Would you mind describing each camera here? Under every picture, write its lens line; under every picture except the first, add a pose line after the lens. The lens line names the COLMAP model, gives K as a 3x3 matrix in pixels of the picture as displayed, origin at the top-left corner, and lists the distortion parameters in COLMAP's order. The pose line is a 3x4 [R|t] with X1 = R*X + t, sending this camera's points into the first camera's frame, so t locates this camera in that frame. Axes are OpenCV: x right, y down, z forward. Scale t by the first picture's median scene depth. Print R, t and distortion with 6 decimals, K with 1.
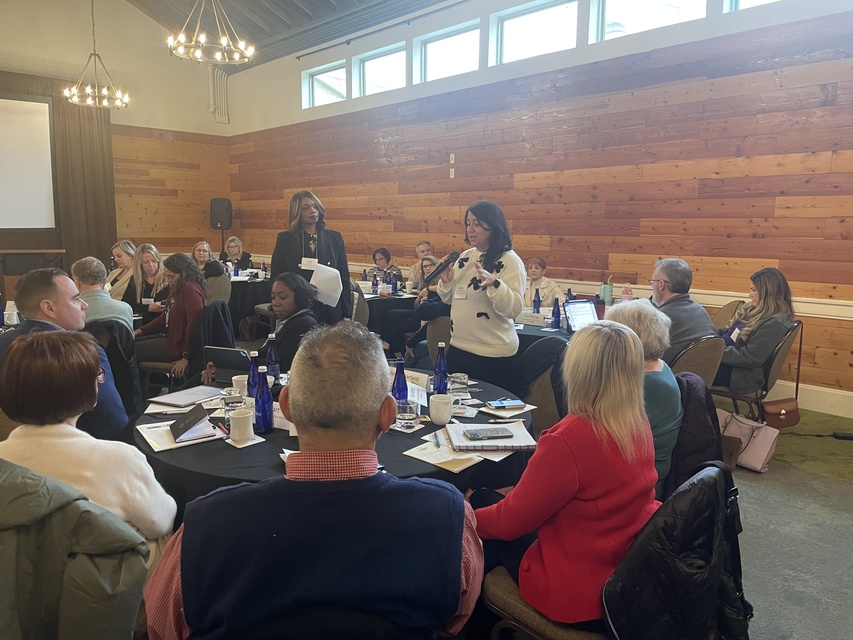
lens RADIAL K [[655.1, 0, 434.9], [0, 655.1, 323.5], [0, 0, 1]] dist [0.031824, -0.030430]
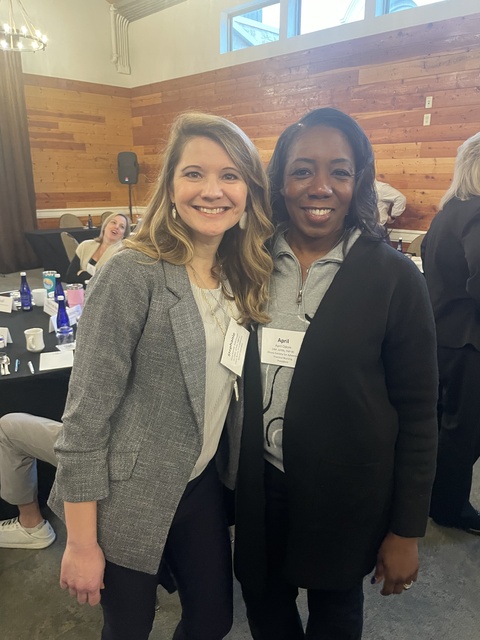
lens RADIAL K [[491.5, 0, 237.7], [0, 491.5, 323.9], [0, 0, 1]] dist [0.031824, -0.030430]
pose [[0.999861, -0.010825, 0.012664, -0.176643], [0.008872, 0.989360, 0.145218, -0.039174], [-0.014101, -0.145085, 0.989319, 0.214480]]
